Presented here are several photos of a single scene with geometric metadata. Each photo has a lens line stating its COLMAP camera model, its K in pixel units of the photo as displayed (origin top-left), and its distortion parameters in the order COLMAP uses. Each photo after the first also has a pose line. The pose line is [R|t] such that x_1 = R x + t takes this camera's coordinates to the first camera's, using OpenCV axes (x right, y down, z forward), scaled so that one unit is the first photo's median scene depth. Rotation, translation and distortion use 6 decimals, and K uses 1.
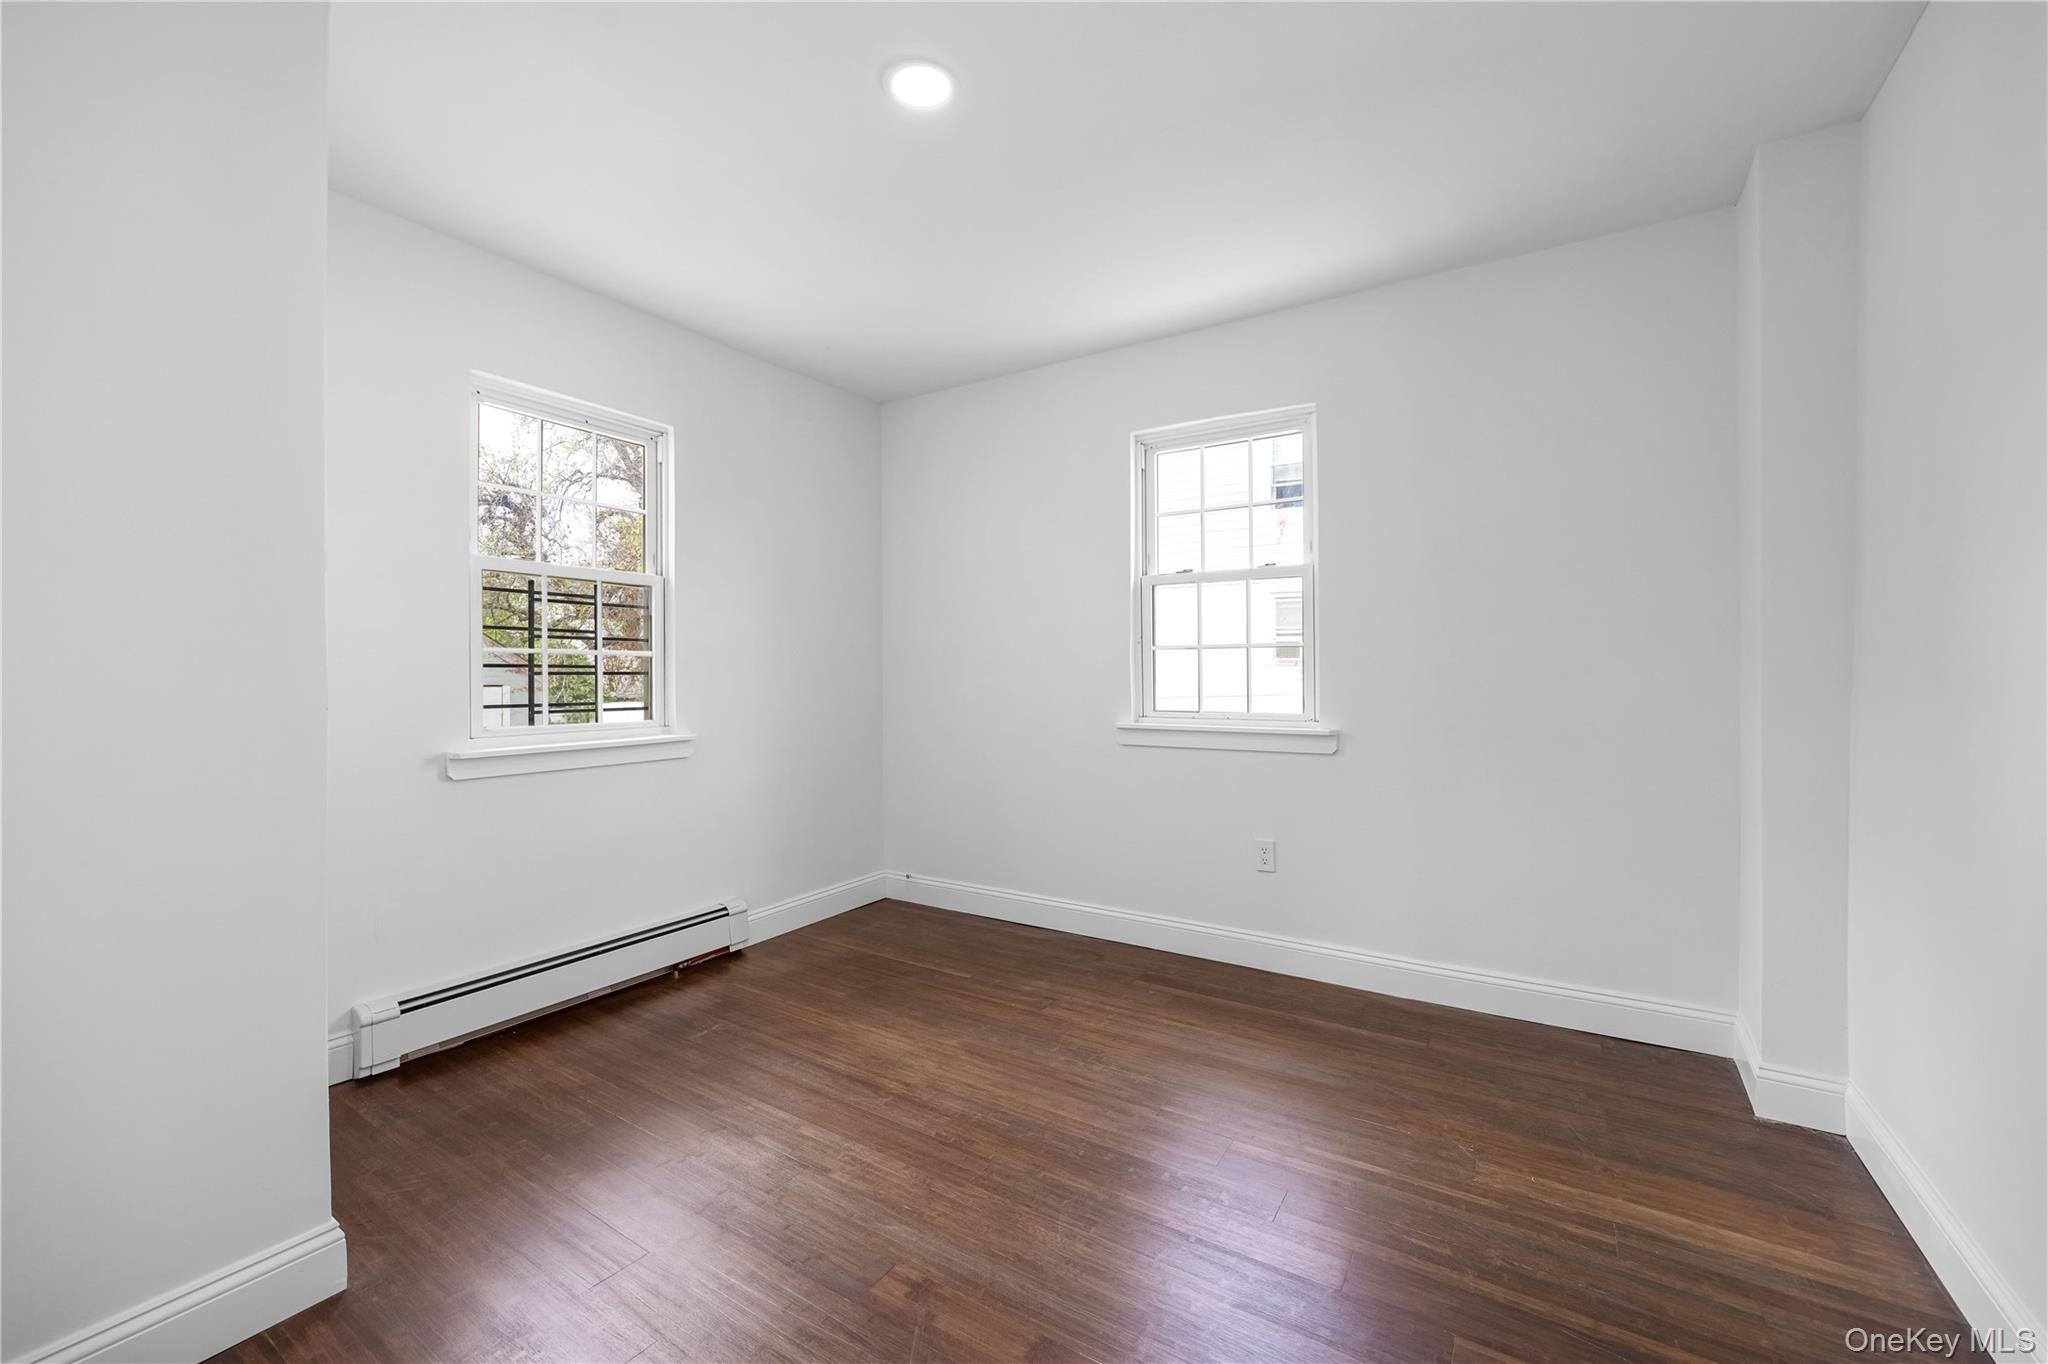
lens RADIAL K [[842.8, 0, 1033.2], [0, 842.8, 666.7], [0, 0, 1]] dist [-0.004318, 0.000367]
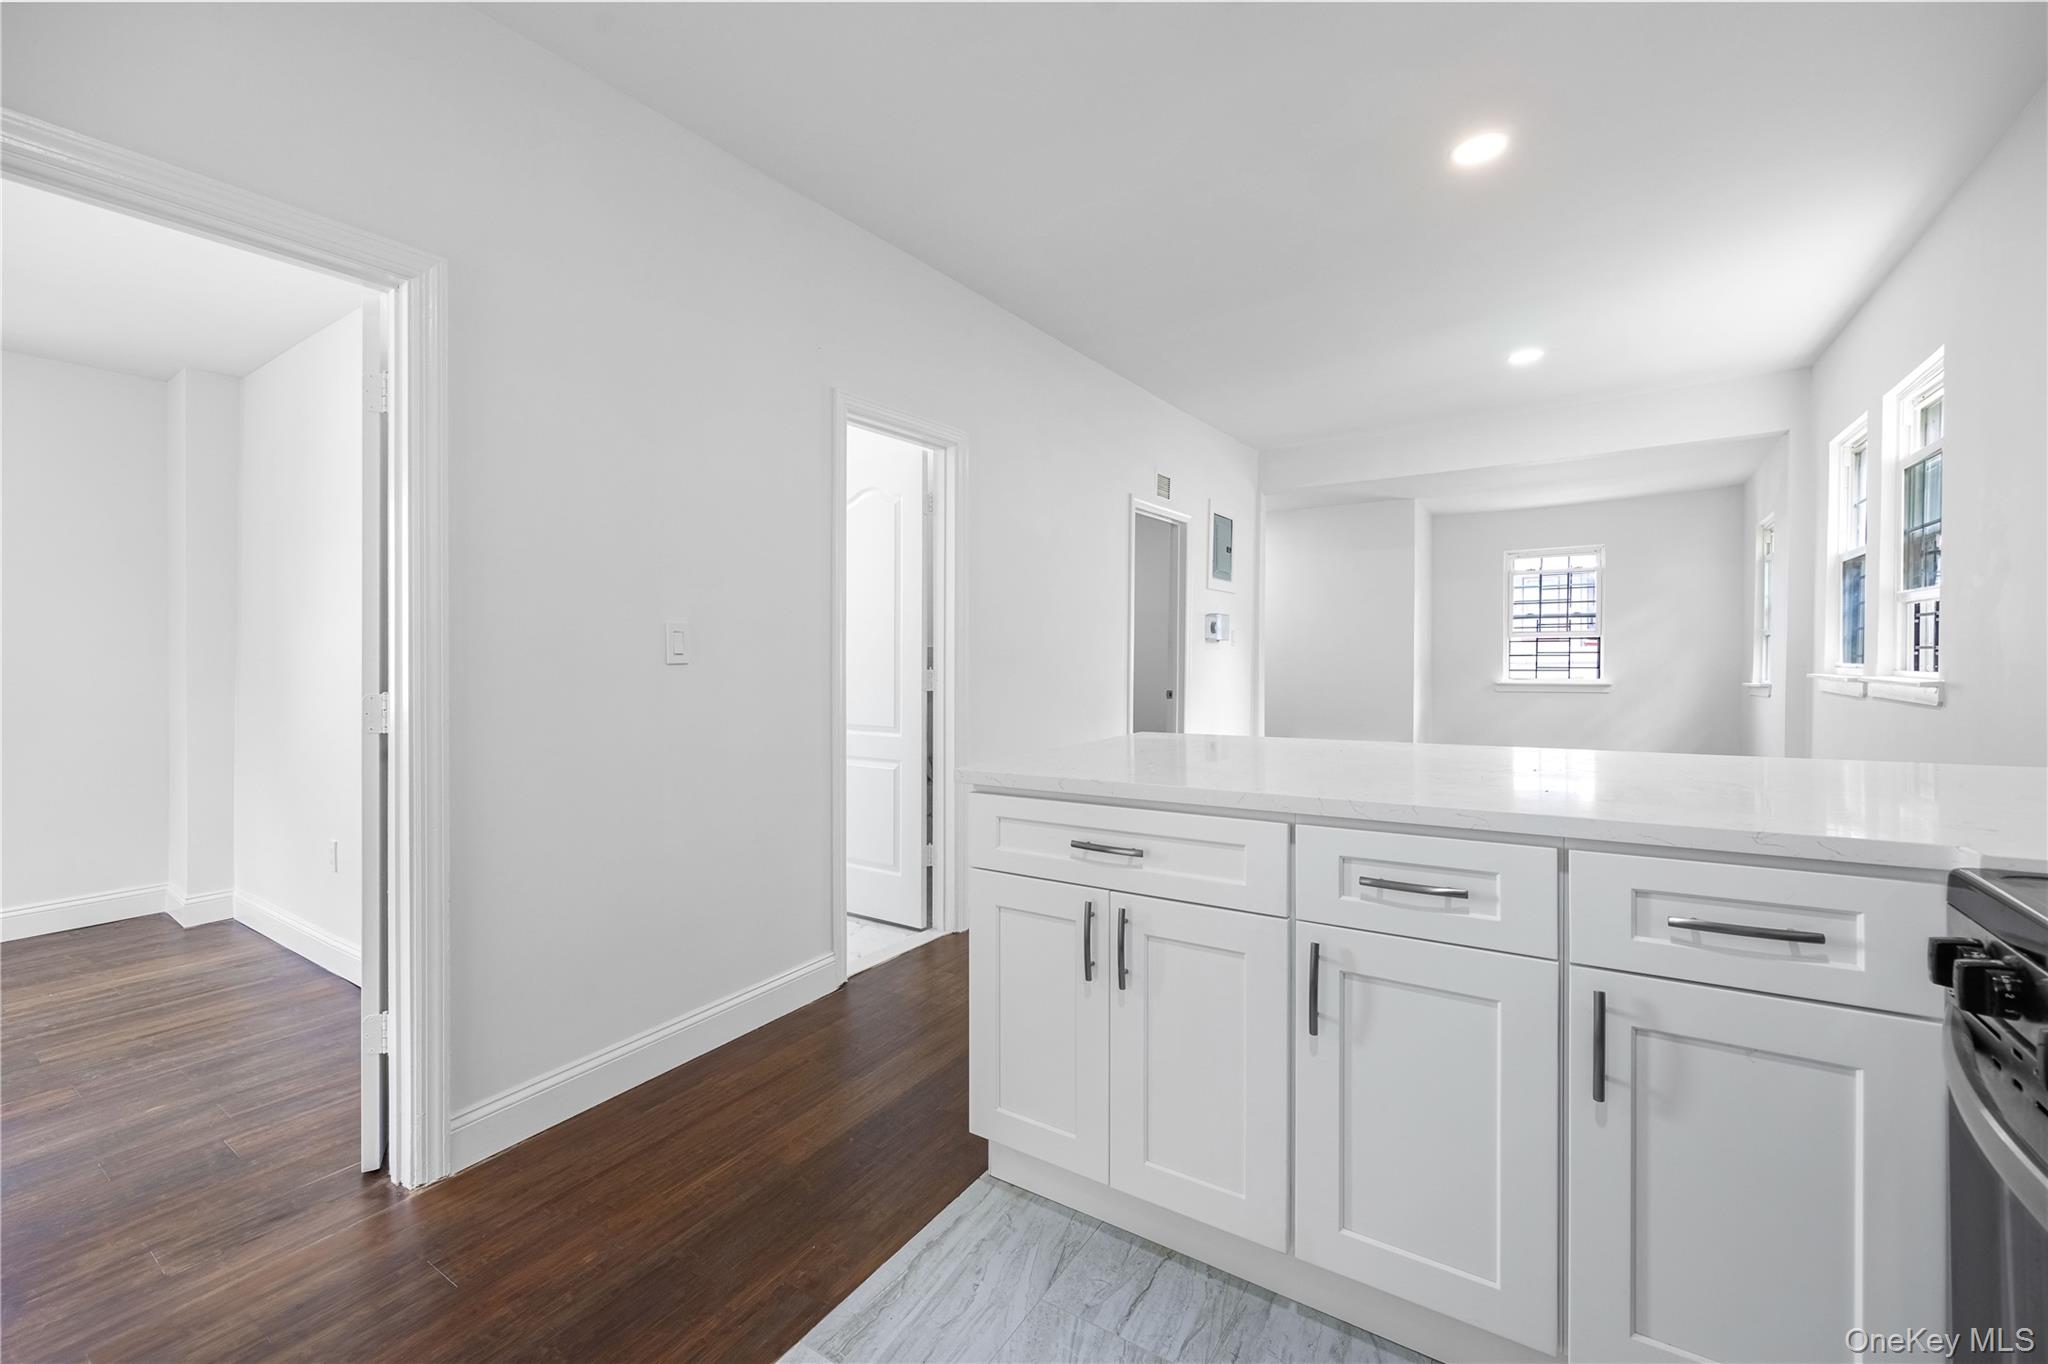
lens RADIAL K [[842.8, 0, 974.2], [0, 842.8, 665.8], [0, 0, 1]] dist [-0.004318, 0.000367]
pose [[0.056531, -0.004252, 0.998392, -0.941738], [0.004582, 0.999982, 0.003999, -0.013174], [-0.998390, 0.004349, 0.056550, -0.889200]]
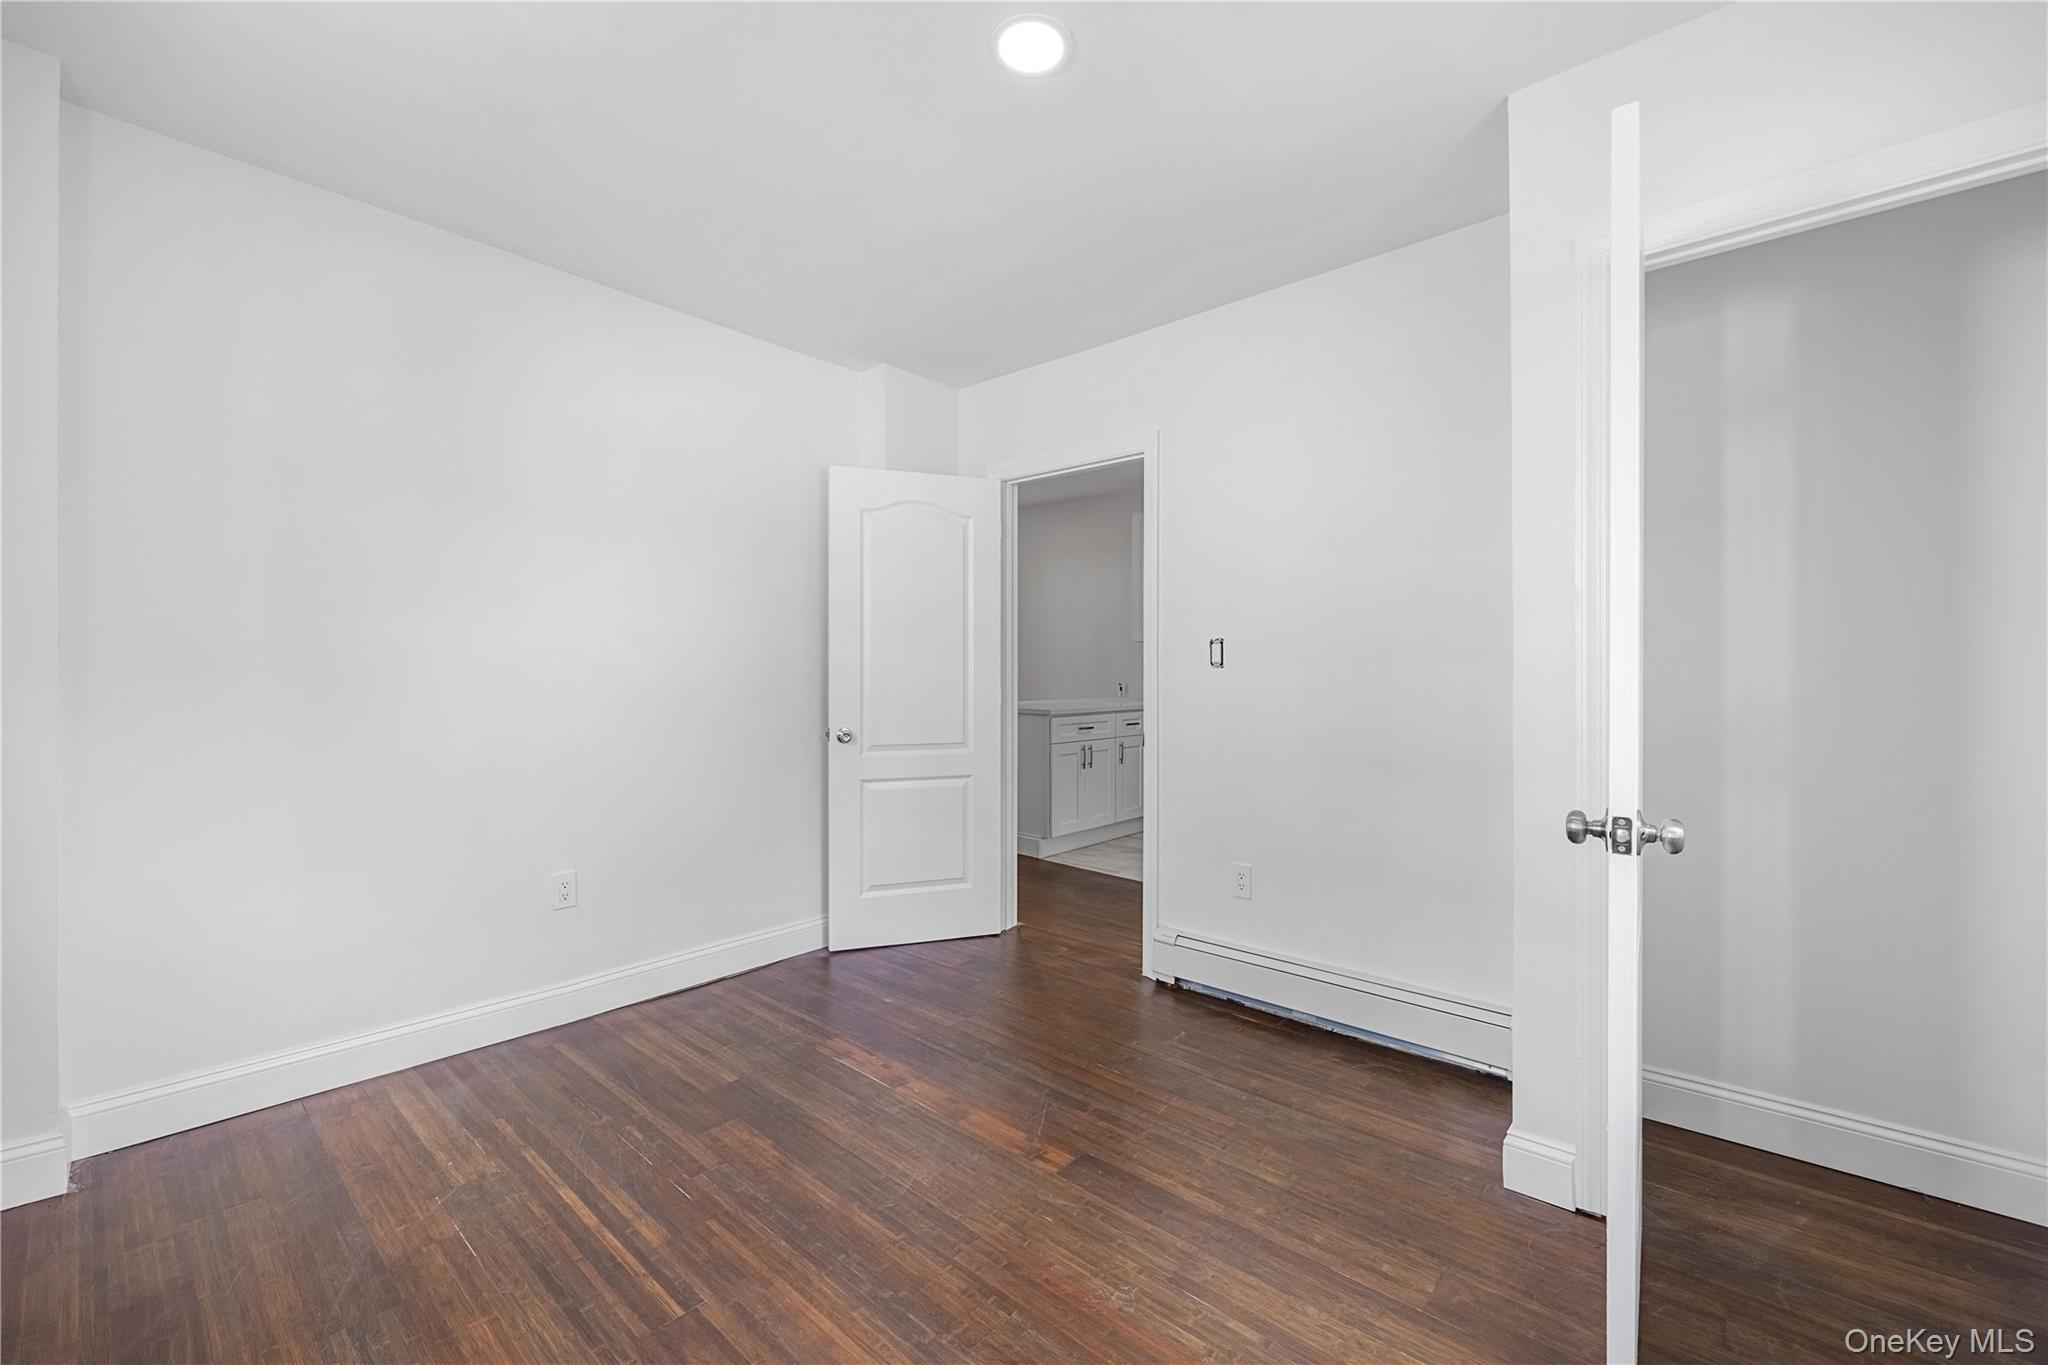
lens RADIAL K [[842.8, 0, 1020.4], [0, 842.8, 676.1], [0, 0, 1]] dist [-0.004318, 0.000367]
pose [[-0.986676, -0.003779, 0.162654, -0.282868], [-0.004022, 0.999991, -0.001168, 0.006937], [-0.162648, -0.001806, -0.986682, 2.028848]]
